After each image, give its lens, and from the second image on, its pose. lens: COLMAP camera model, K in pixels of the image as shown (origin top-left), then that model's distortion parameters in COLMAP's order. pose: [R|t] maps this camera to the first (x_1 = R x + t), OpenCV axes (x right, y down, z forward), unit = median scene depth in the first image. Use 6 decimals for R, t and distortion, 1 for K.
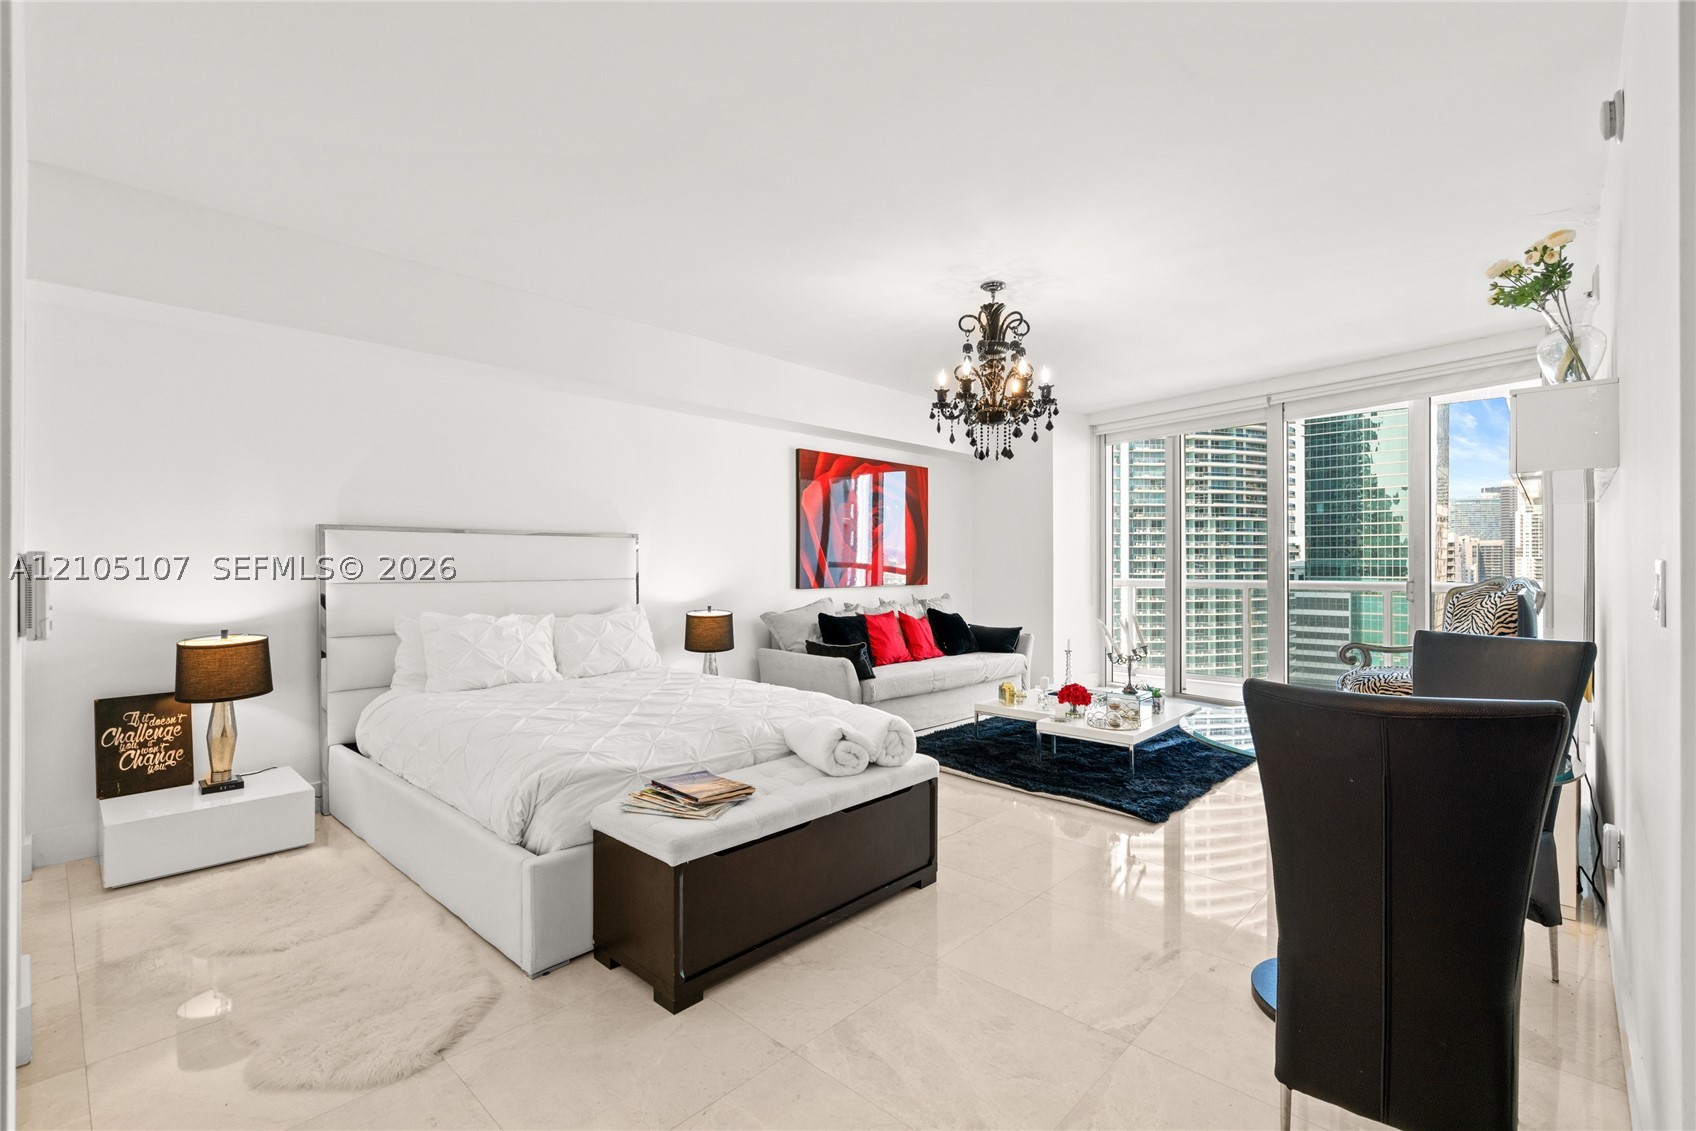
lens RADIAL K [[762.4, 0, 849.6], [0, 762.4, 568.8], [0, 0, 1]] dist [-0.000182, 0.000196]
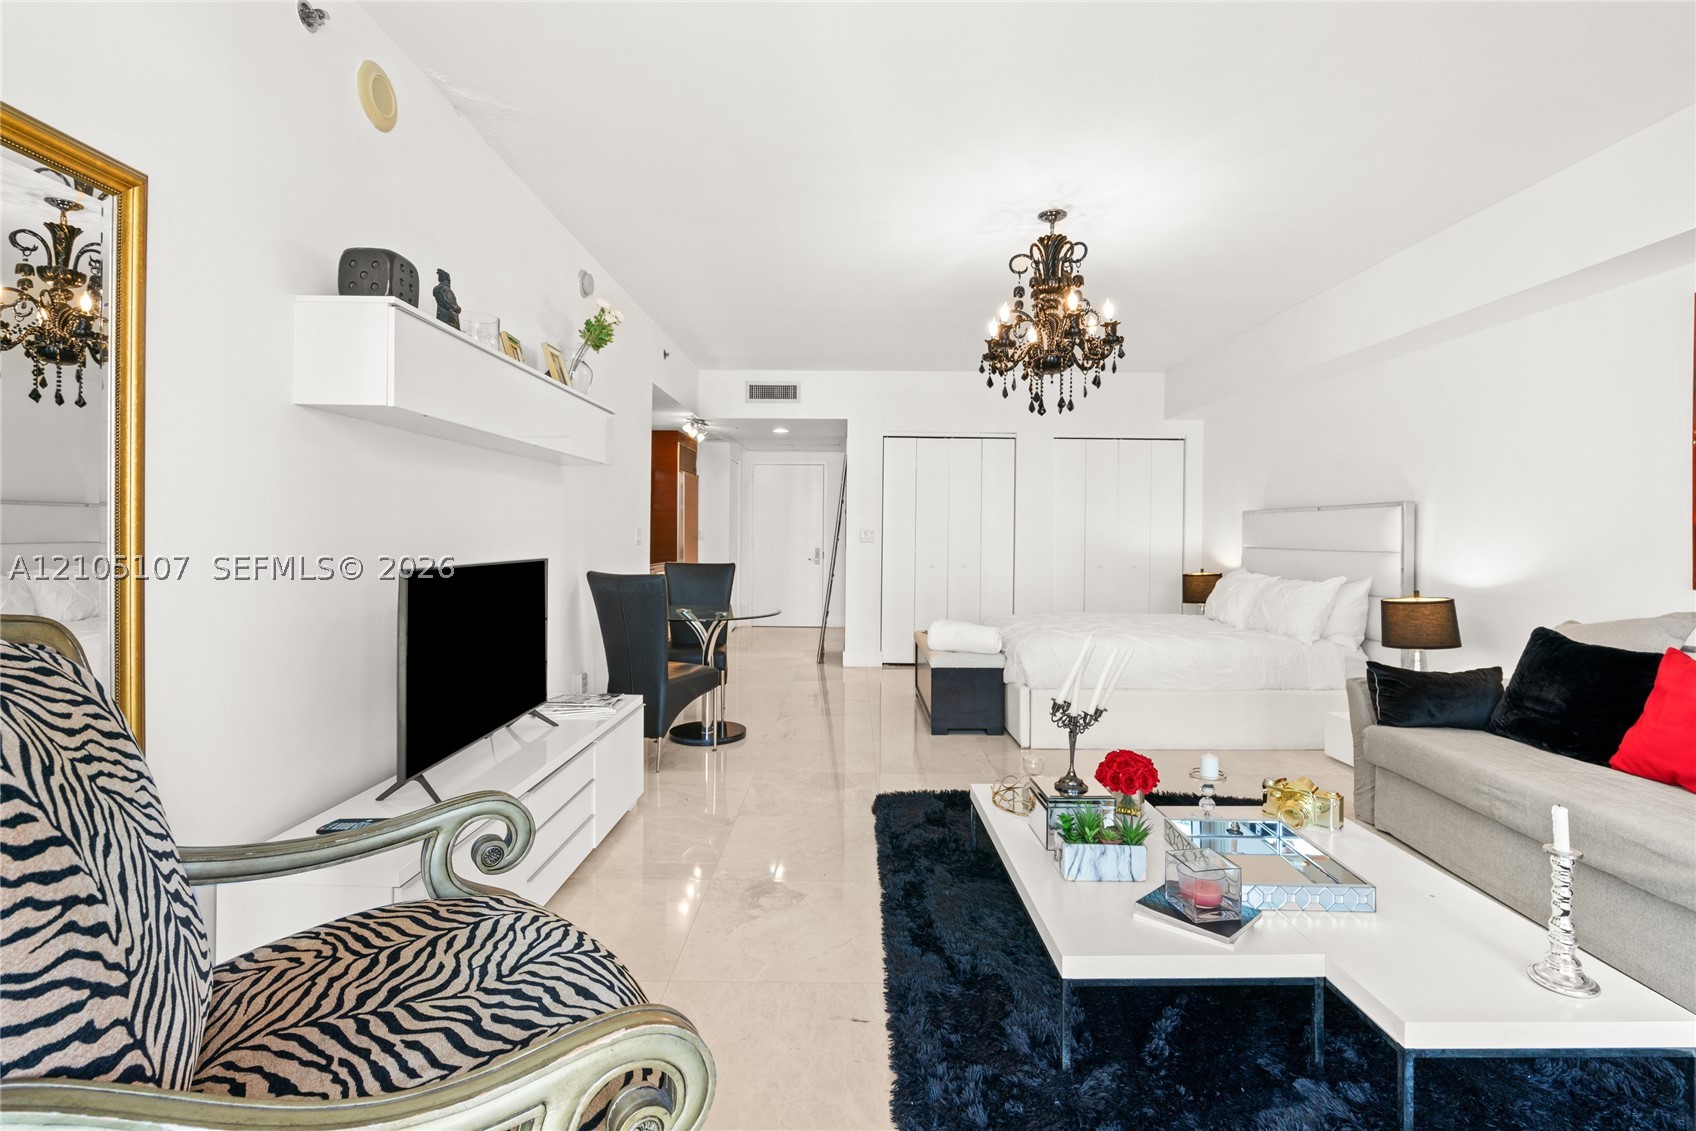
lens RADIAL K [[776.1, 0, 849.3], [0, 776.1, 534.4], [0, 0, 1]] dist [0.000414, 0.000958]
pose [[-0.731661, -0.006168, -0.681640, 0.950439], [-0.014337, 0.999877, 0.006342, -0.005030], [0.681518, 0.014413, -0.731660, 1.469570]]
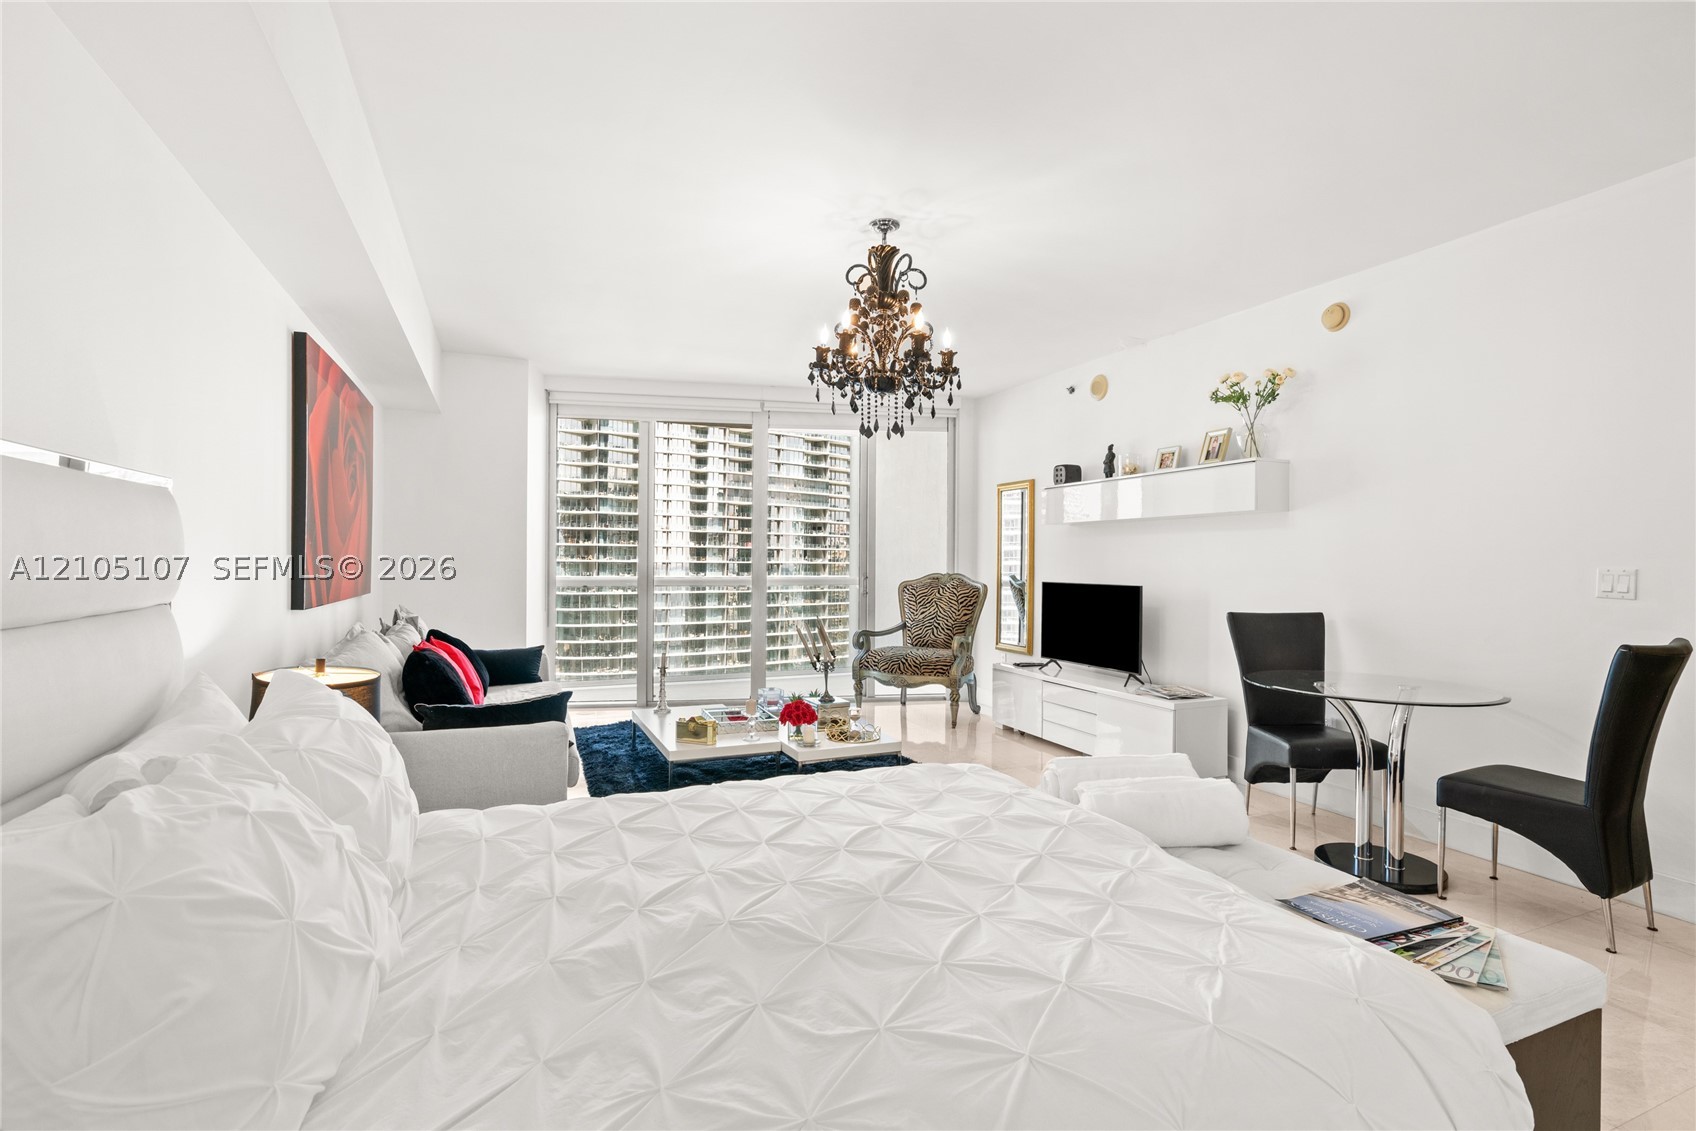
lens RADIAL K [[788.5, 0, 851.4], [0, 788.5, 562.1], [0, 0, 1]] dist [-0.003335, 0.000328]
pose [[0.397852, 0.002290, 0.917447, -0.590143], [-0.001628, 0.999997, -0.001790, -0.007433], [-0.917448, -0.000781, 0.397854, 0.680106]]
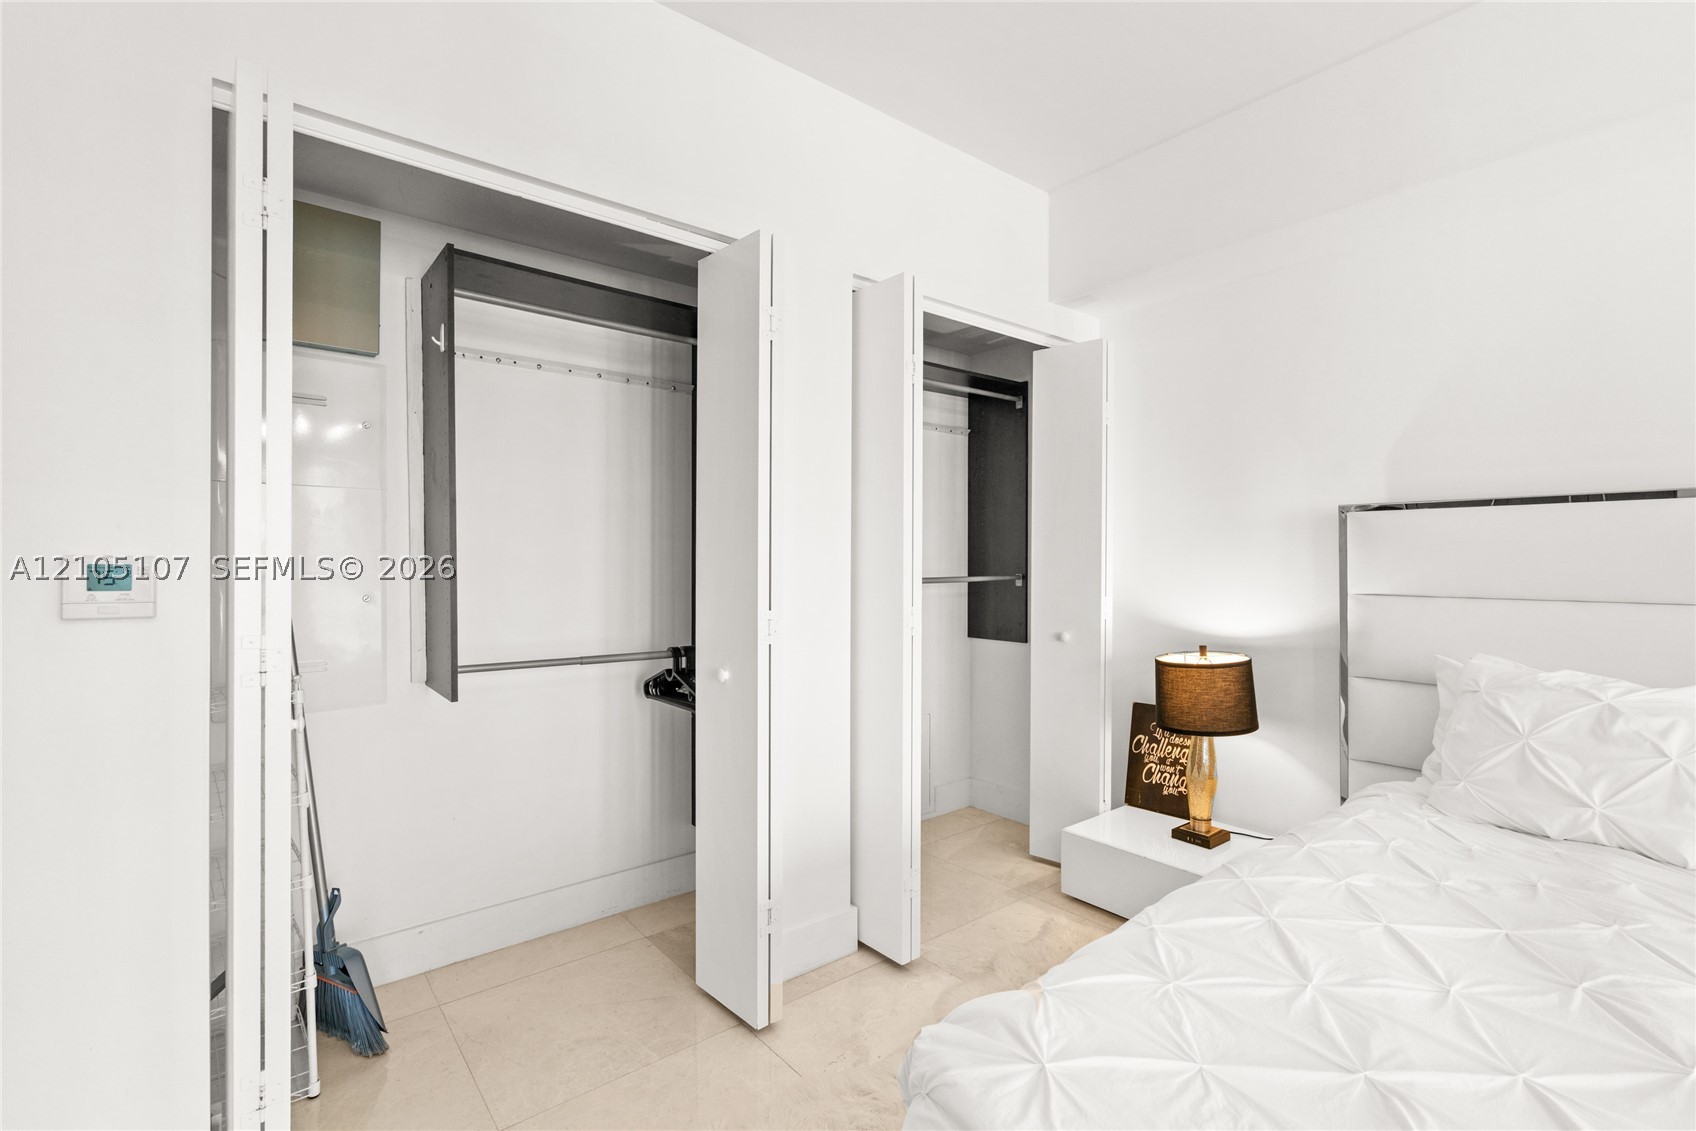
lens RADIAL K [[768.9, 0, 849.6], [0, 768.9, 569.8], [0, 0, 1]] dist [-0.011749, 0.005510]
pose [[-0.136012, 0.010063, -0.990656, 0.028821], [-0.004164, 0.999934, 0.010729, -0.005997], [0.990698, 0.005584, -0.135961, 0.591132]]
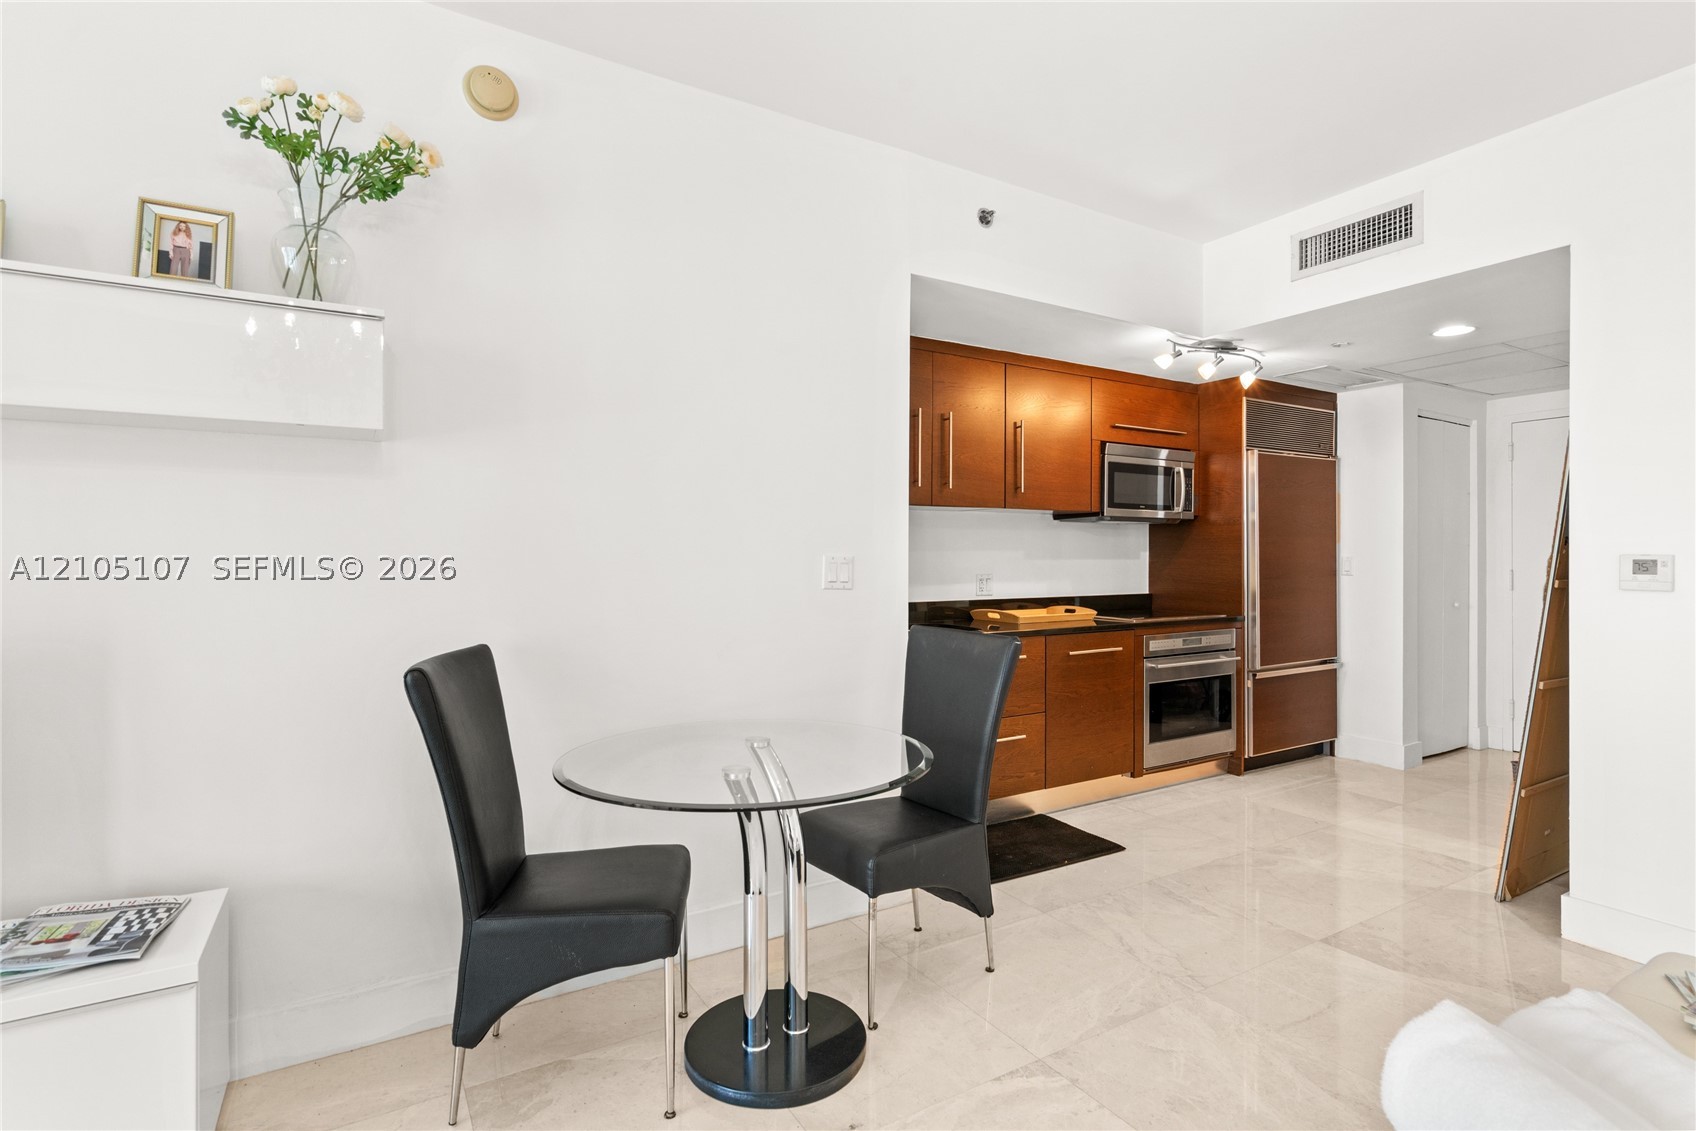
lens RADIAL K [[832.9, 0, 849.5], [0, 832.9, 554.0], [0, 0, 1]] dist [0.000156, 0.000277]
pose [[-0.964007, -0.000621, 0.265877, 0.152469], [0.000815, 0.999986, 0.005289, -0.009085], [-0.265876, 0.005315, -0.963993, 0.988589]]
